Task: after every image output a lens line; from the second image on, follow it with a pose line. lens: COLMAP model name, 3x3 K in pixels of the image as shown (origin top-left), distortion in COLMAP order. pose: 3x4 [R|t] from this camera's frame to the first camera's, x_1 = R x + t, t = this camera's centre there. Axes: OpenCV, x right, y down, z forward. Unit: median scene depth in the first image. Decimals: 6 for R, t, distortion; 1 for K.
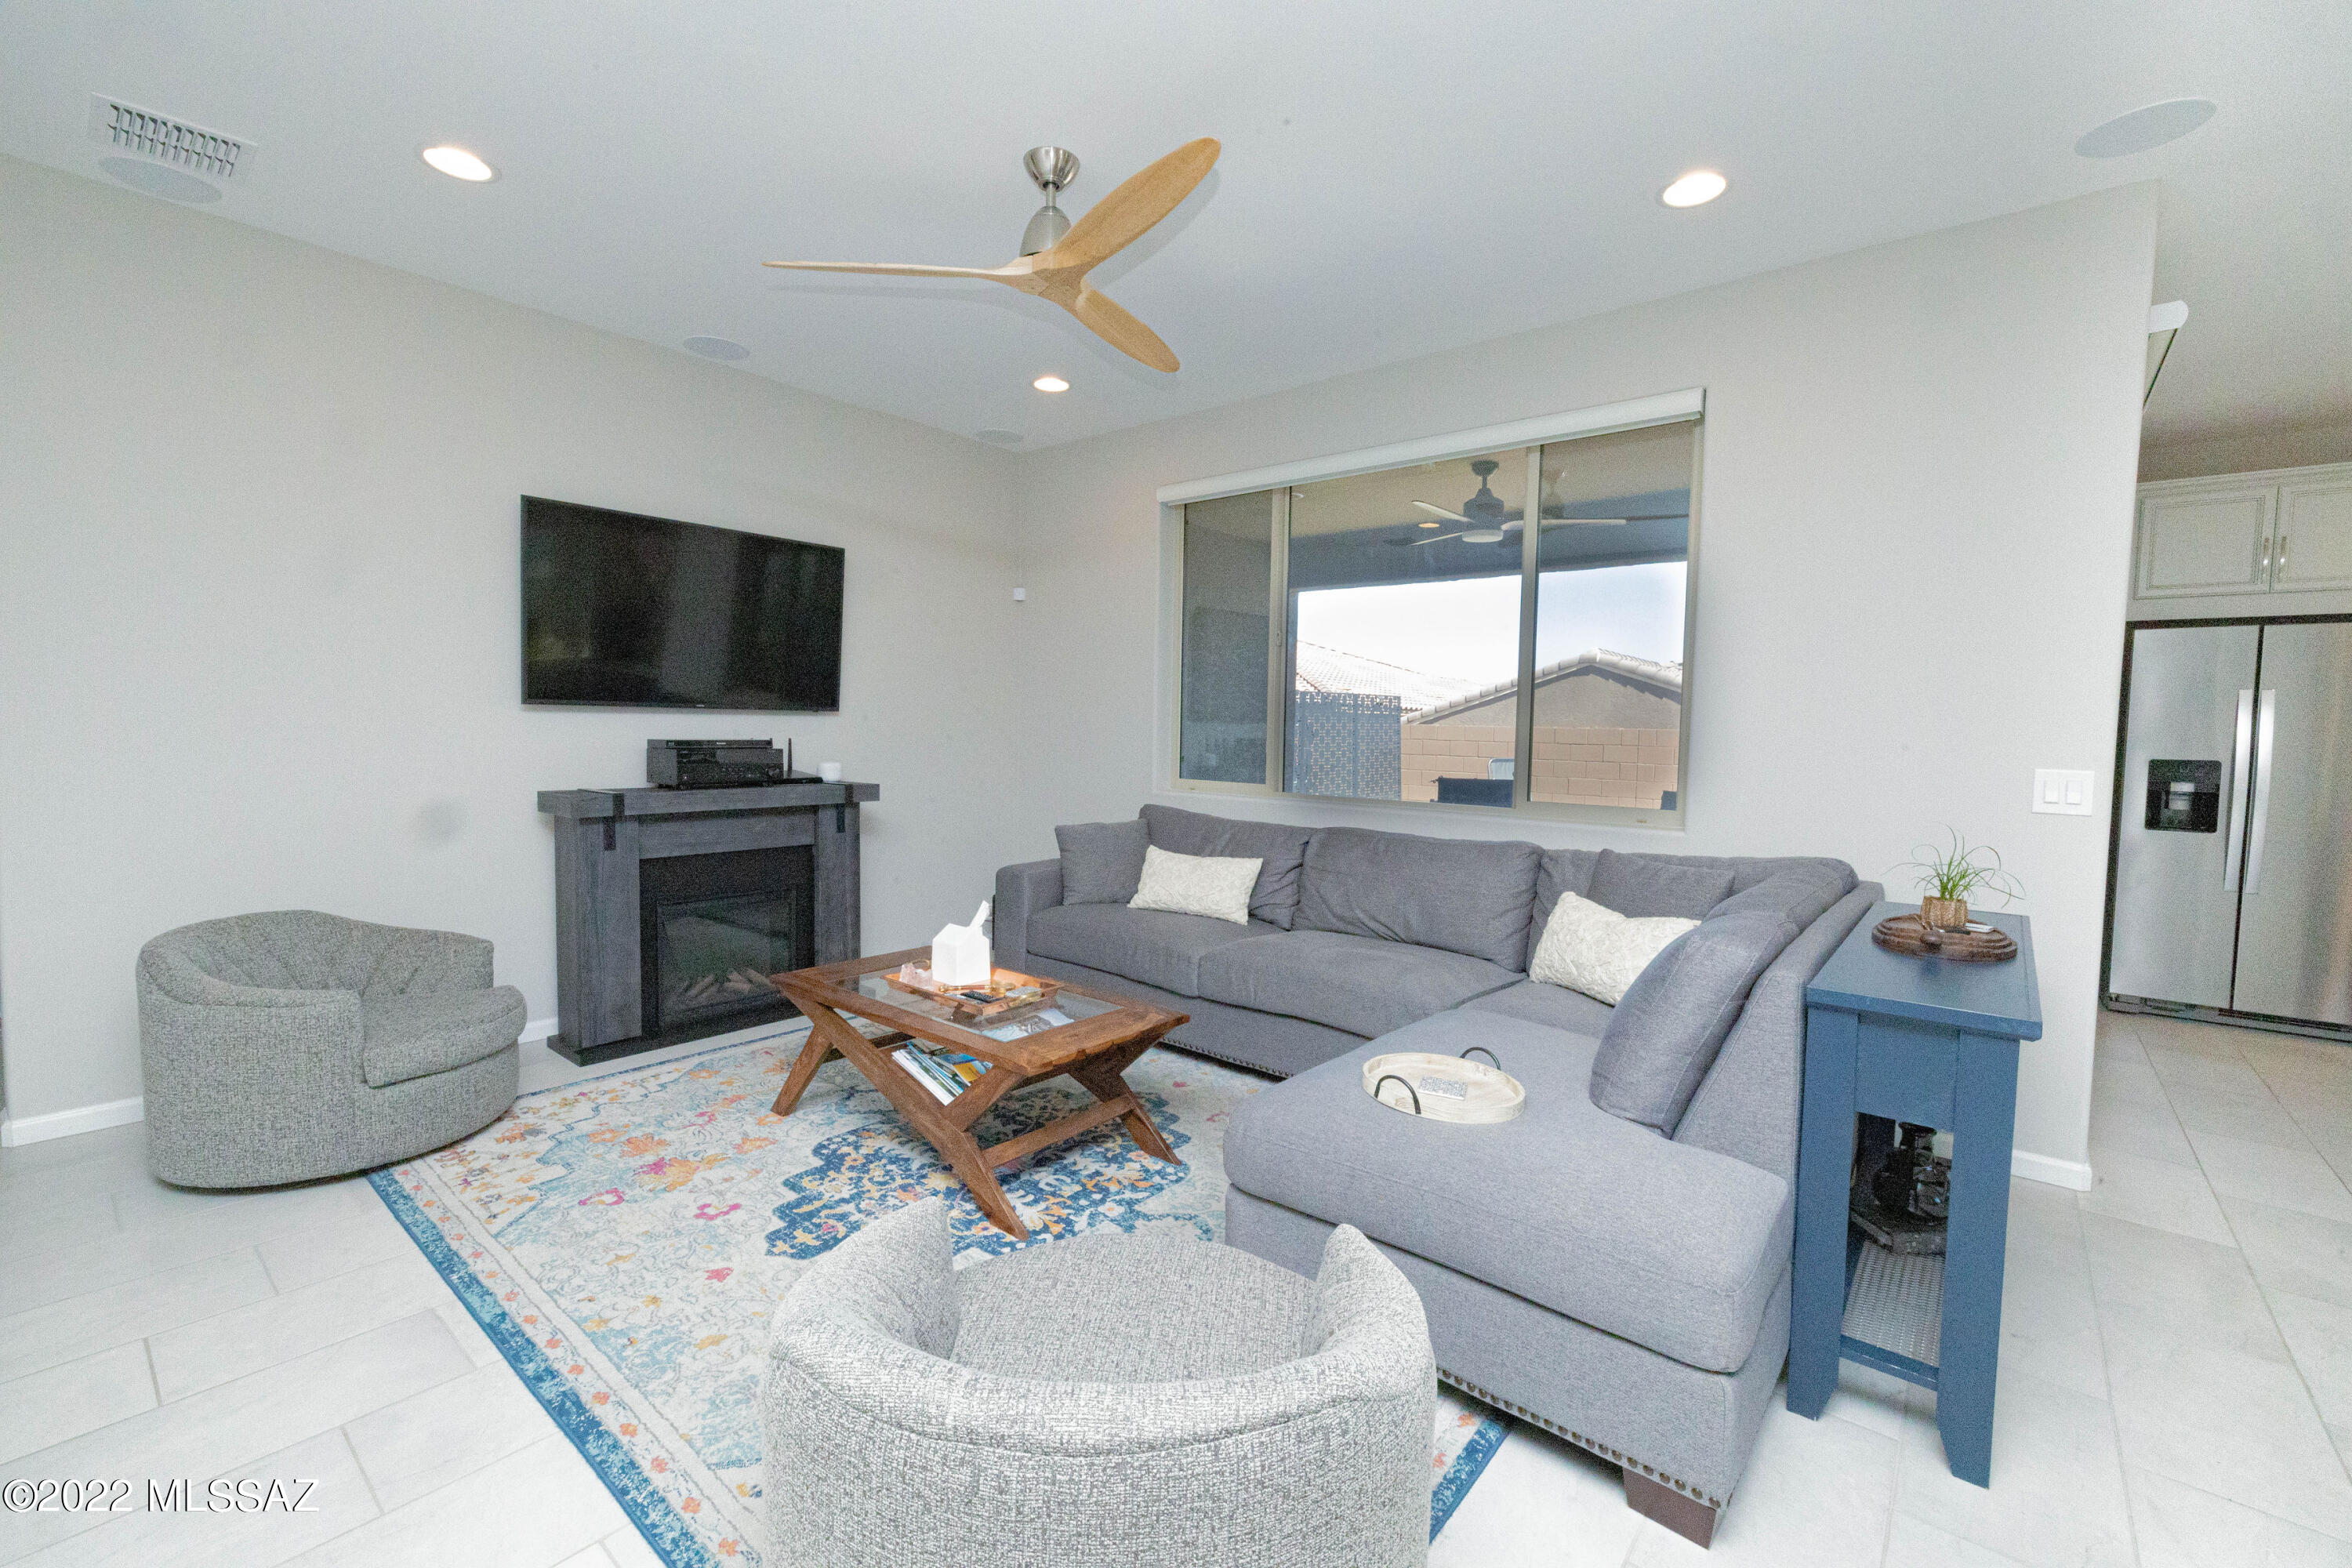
lens RADIAL K [[978.1, 0, 1175.2], [0, 978.1, 783.8], [0, 0, 1]] dist [-0.000309, -0.000269]
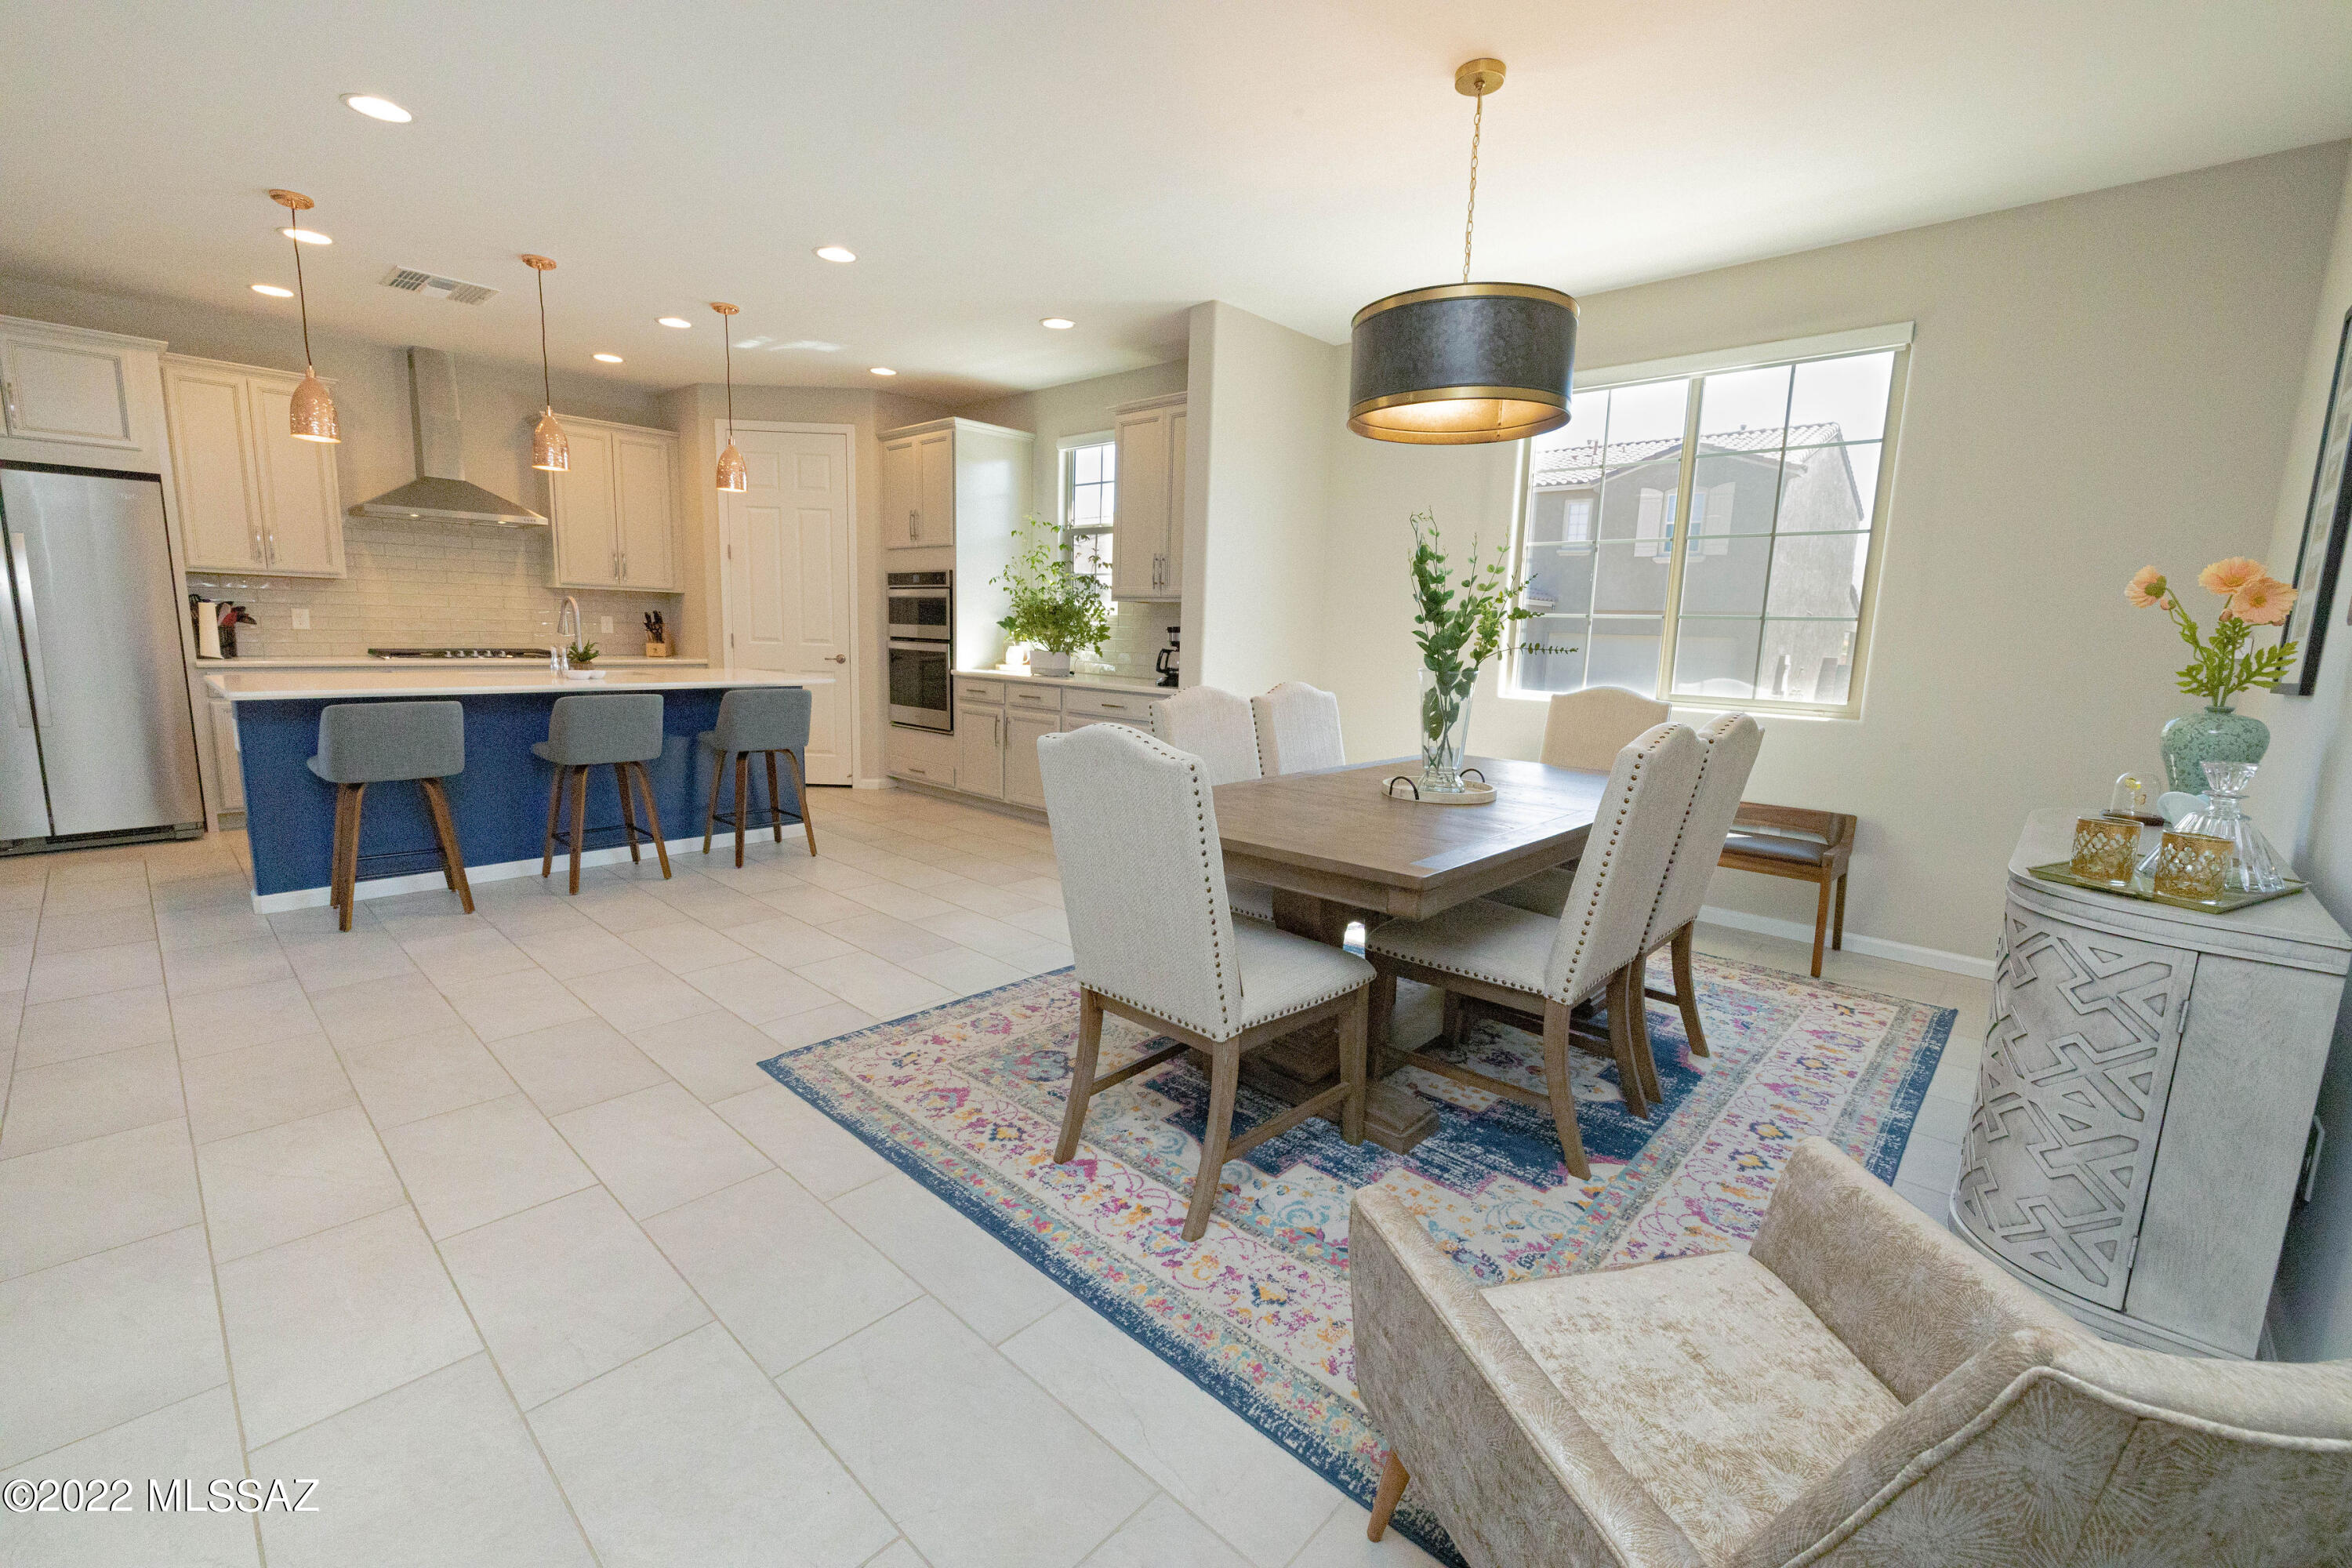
lens RADIAL K [[978.1, 0, 1165.4], [0, 978.1, 775.6], [0, 0, 1]] dist [-0.000309, -0.000269]
pose [[0.051159, -0.174071, 0.983403, 0.170985], [0.032224, 0.984468, 0.172583, 0.033250], [-0.998170, 0.022860, 0.055974, -0.479833]]
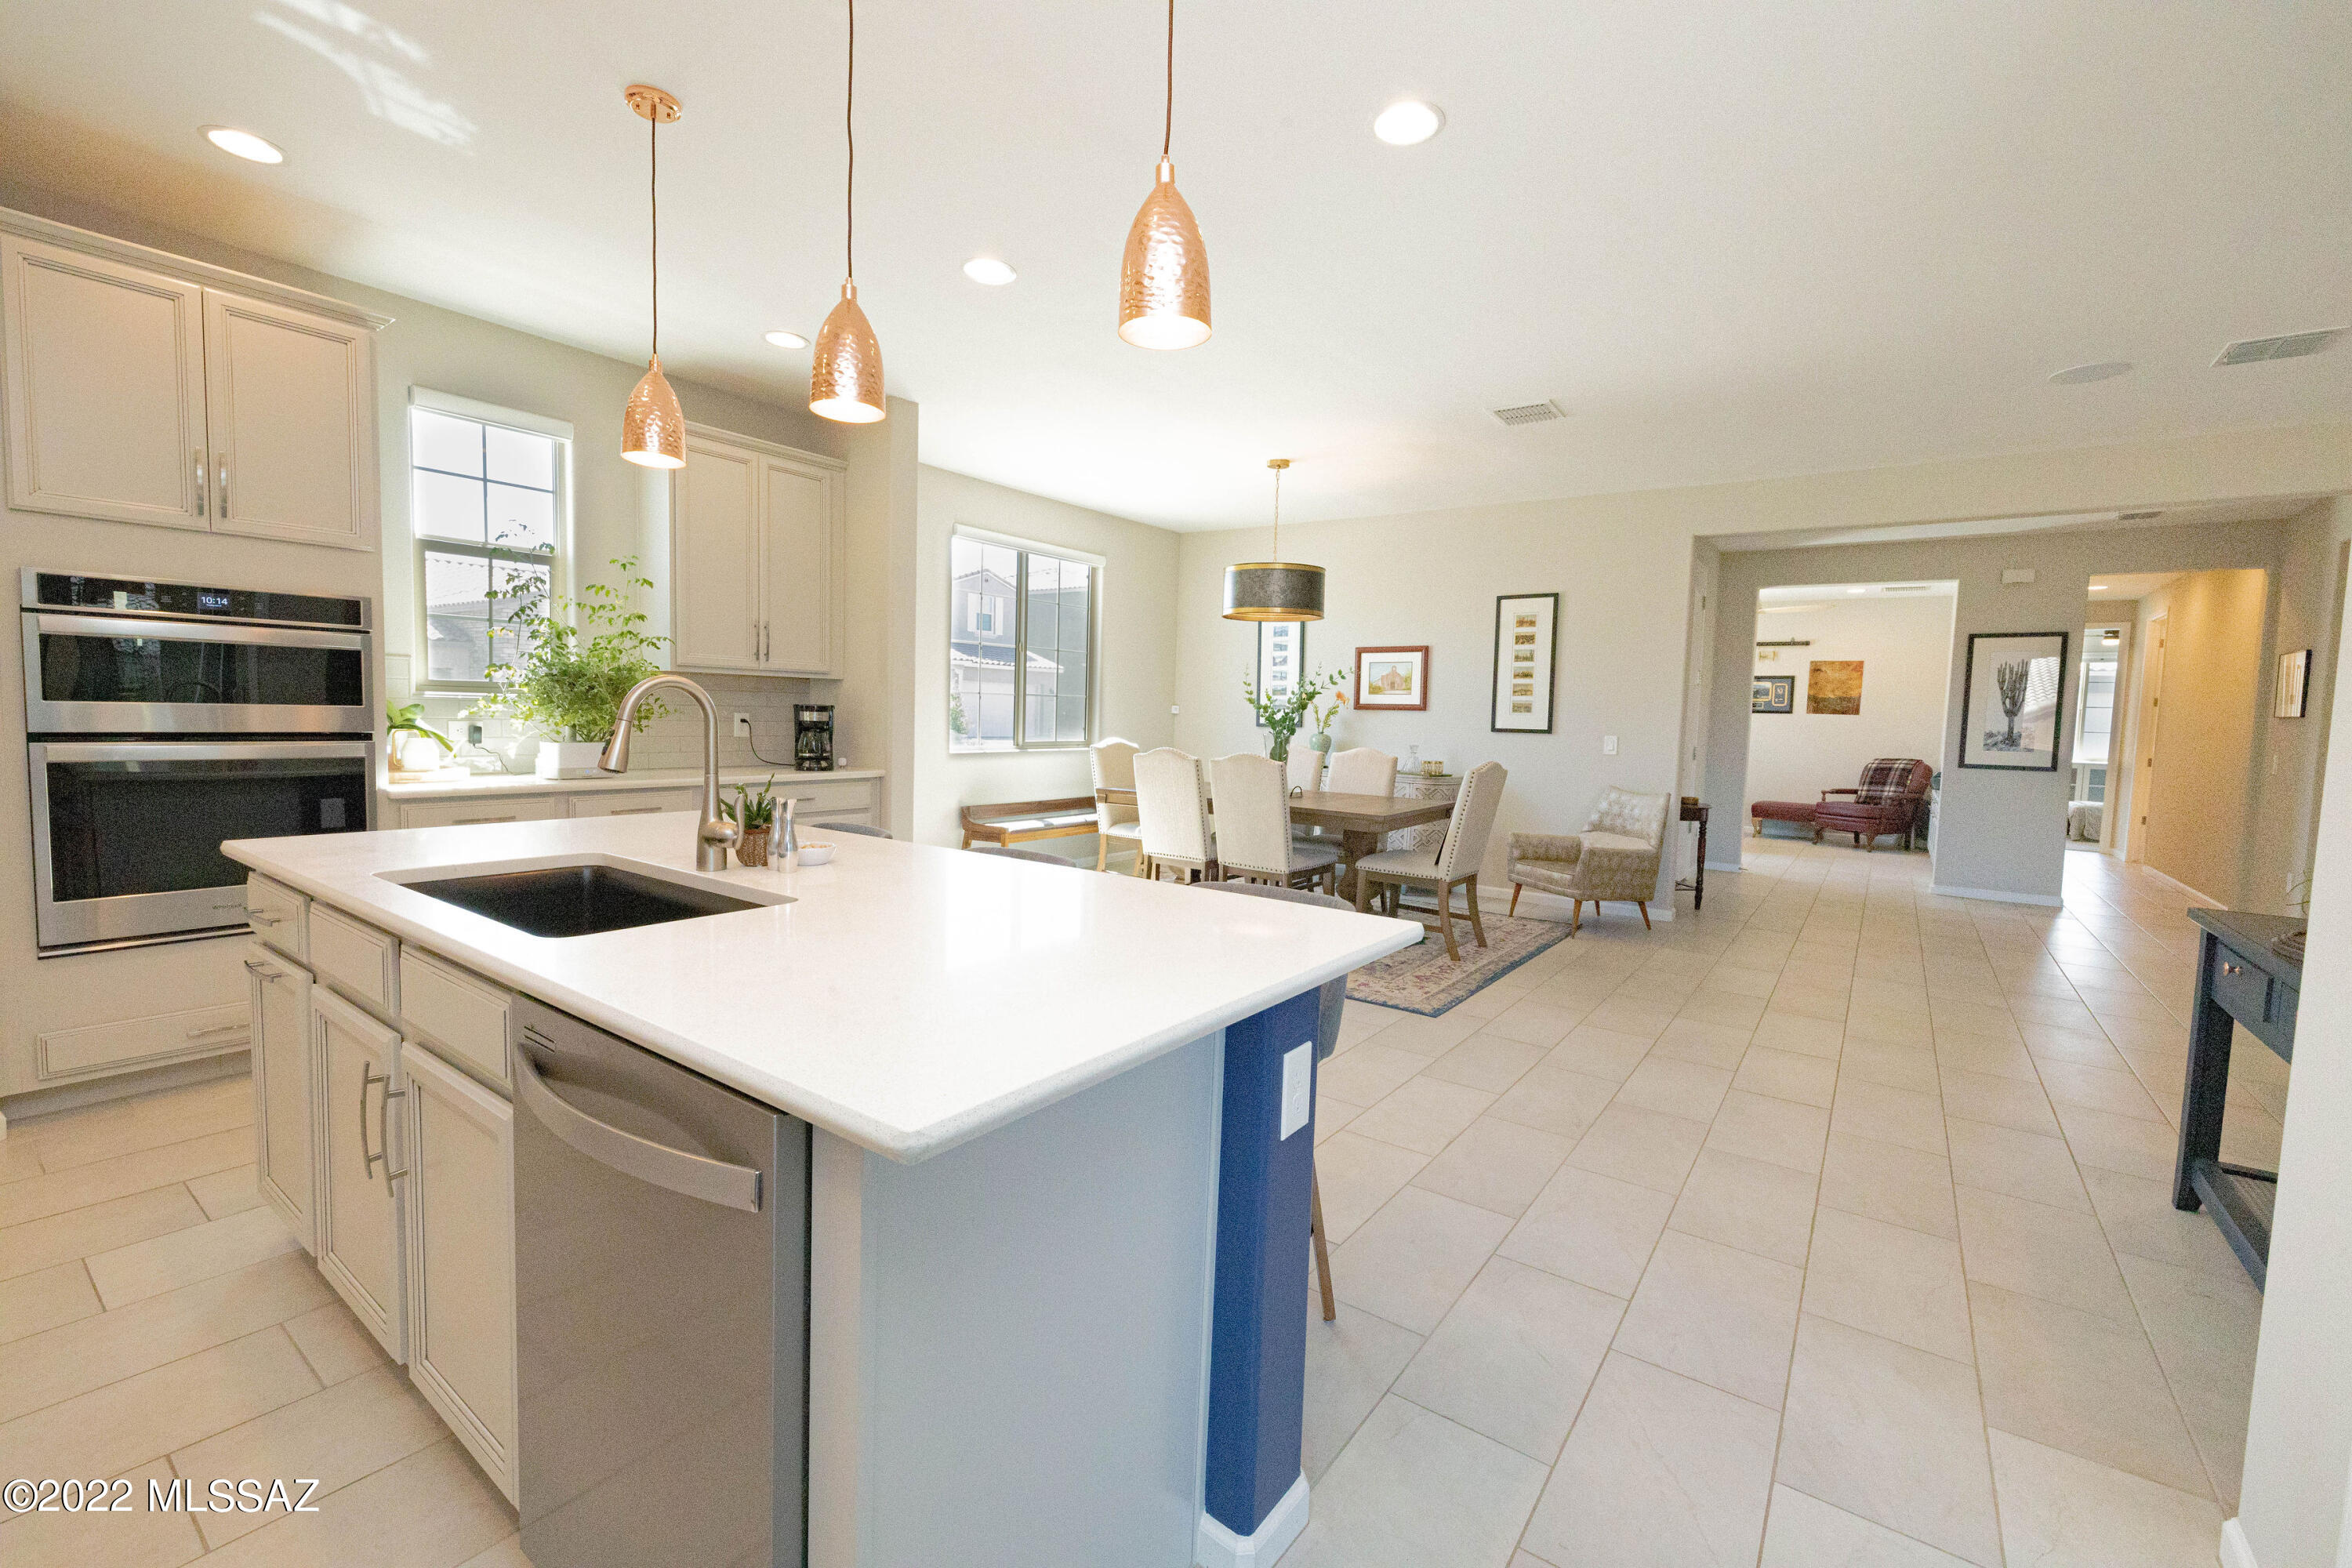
lens RADIAL K [[978.1, 0, 1189.2], [0, 978.1, 778.6], [0, 0, 1]] dist [-0.000309, -0.000269]
pose [[-0.996068, -0.046425, -0.075454, 1.715009], [-0.055778, 0.990333, 0.126999, -0.059282], [0.068828, 0.130709, -0.989029, 1.580987]]
